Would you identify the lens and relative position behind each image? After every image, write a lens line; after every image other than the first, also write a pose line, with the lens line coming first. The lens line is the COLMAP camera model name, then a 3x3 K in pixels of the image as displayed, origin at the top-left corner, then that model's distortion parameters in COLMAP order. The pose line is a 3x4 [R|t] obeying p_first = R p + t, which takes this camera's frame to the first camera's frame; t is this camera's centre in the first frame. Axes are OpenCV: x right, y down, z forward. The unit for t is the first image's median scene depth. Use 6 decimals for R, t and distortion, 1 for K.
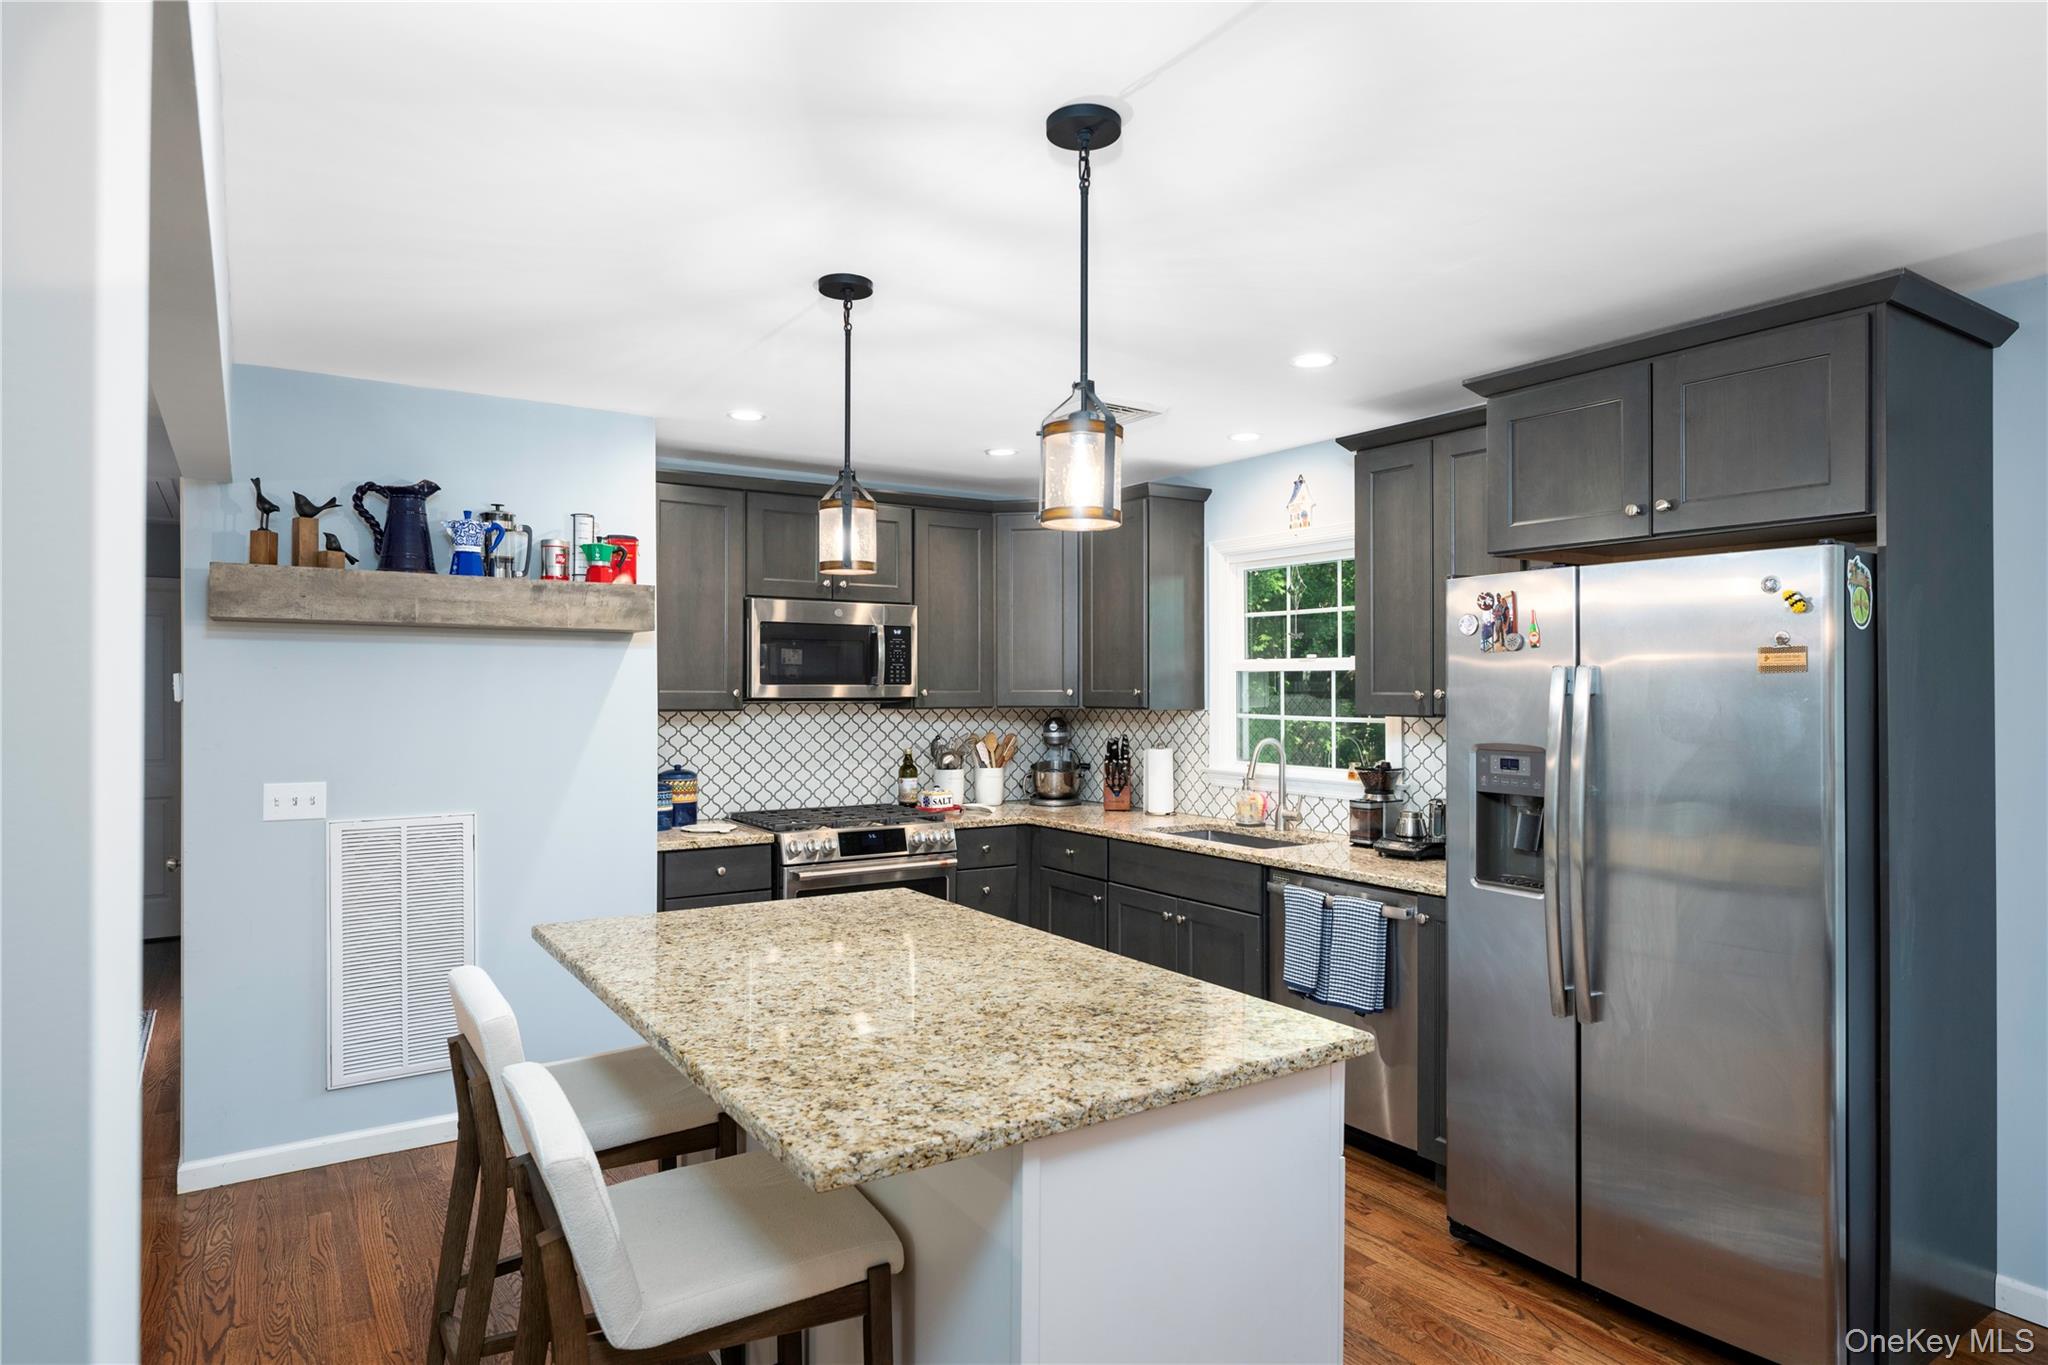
lens RADIAL K [[1155.9, 0, 1027.5], [0, 1155.9, 686.2], [0, 0, 1]] dist [0.006384, 0.000176]
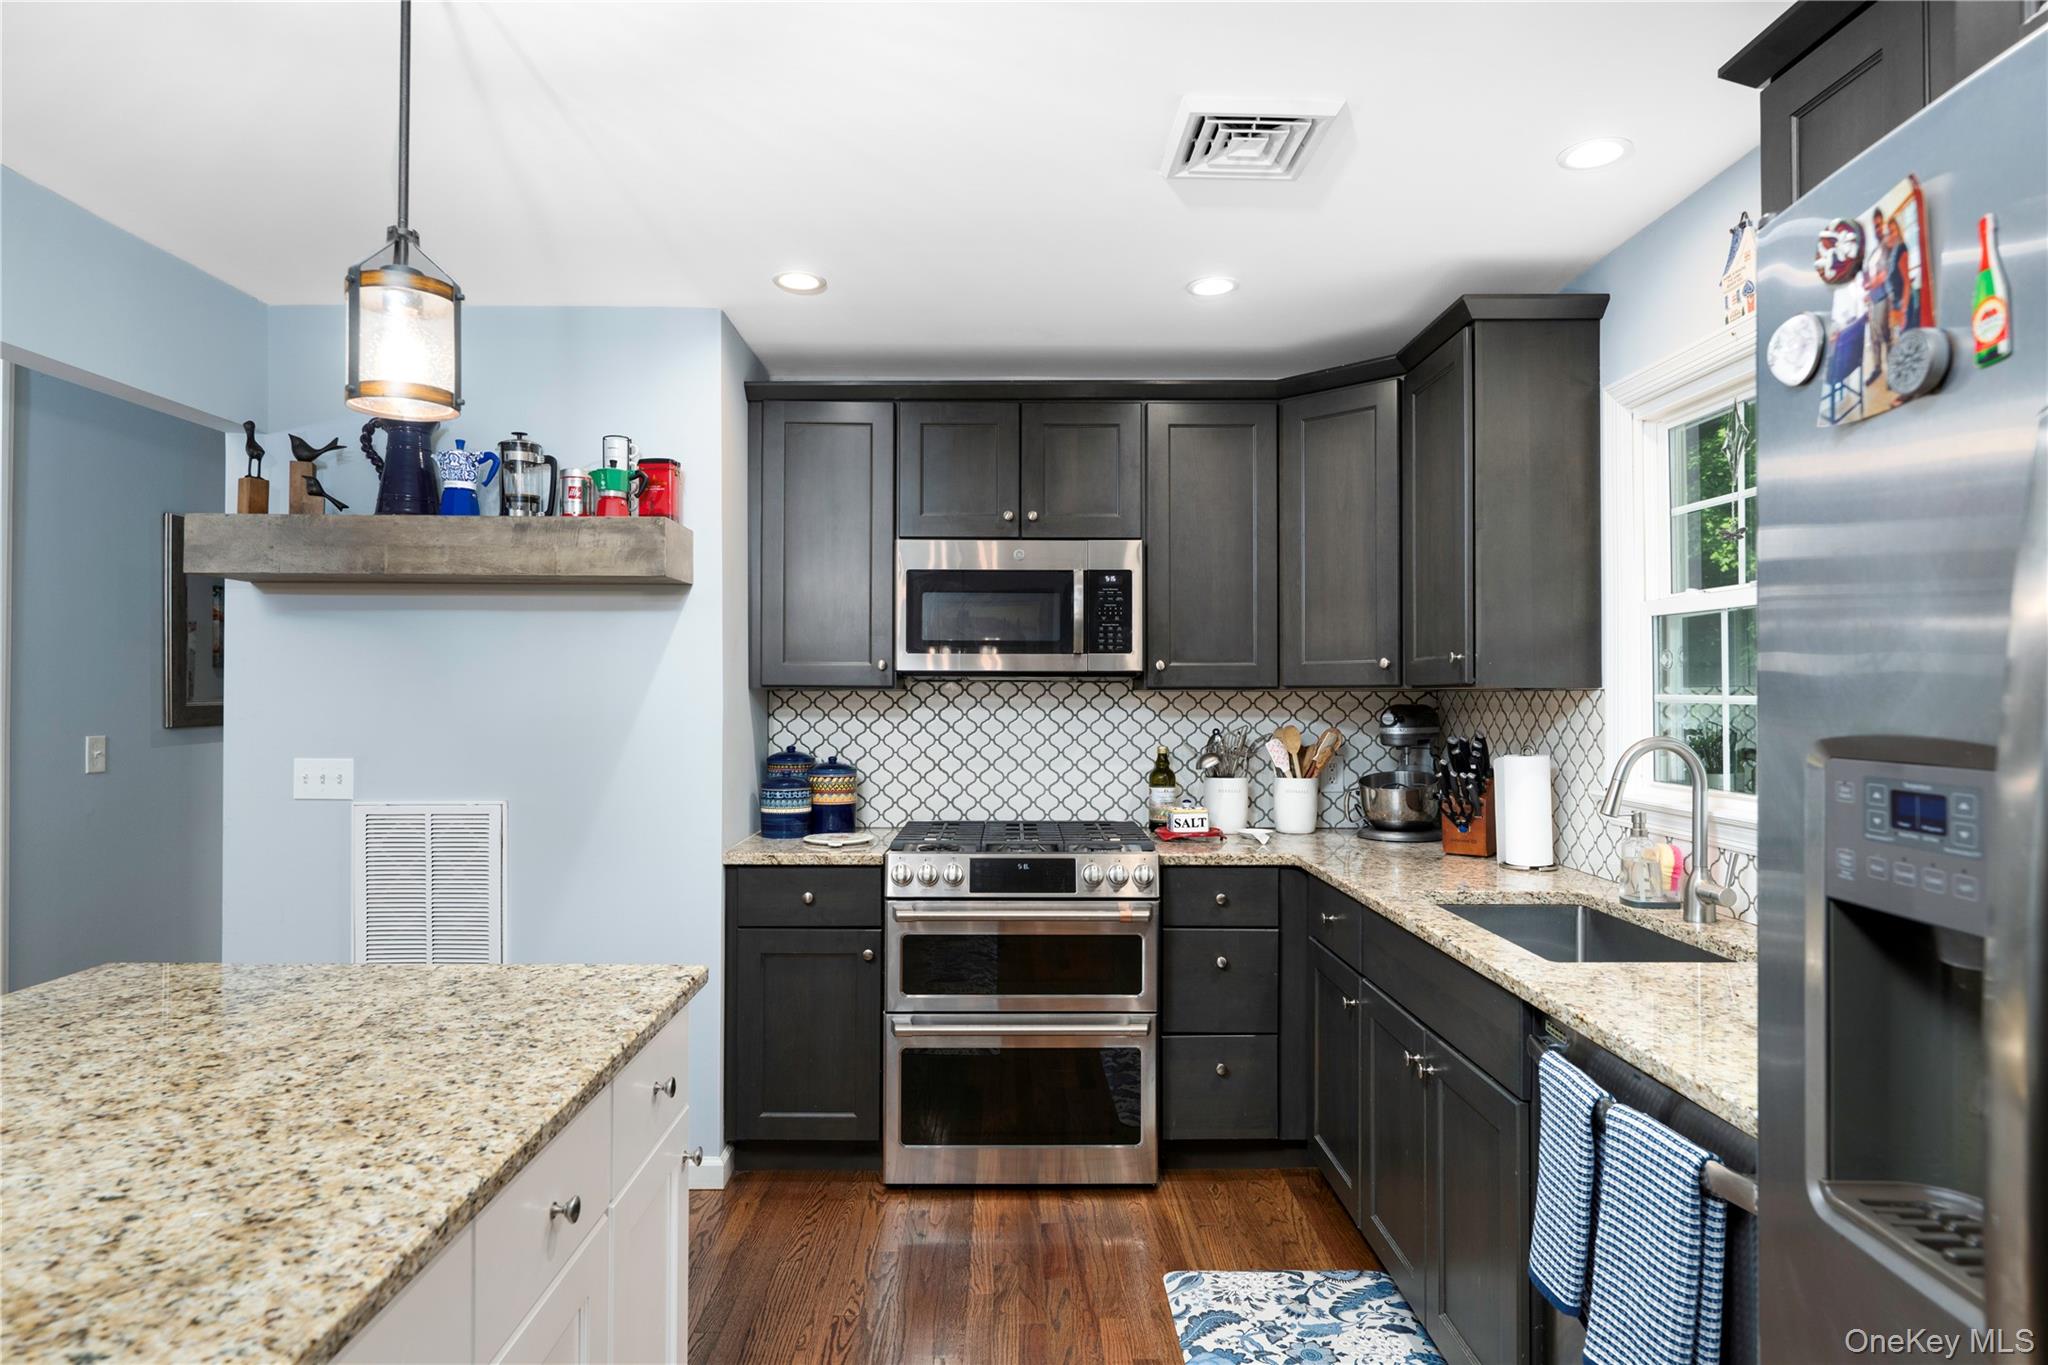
lens RADIAL K [[1155.9, 0, 1018.3], [0, 1155.9, 679.9], [0, 0, 1]] dist [0.006384, 0.000176]
pose [[0.837890, -0.006421, -0.545802, 0.240184], [0.000325, 0.999937, -0.011264, 0.024238], [0.545840, 0.009260, 0.837838, 0.403070]]
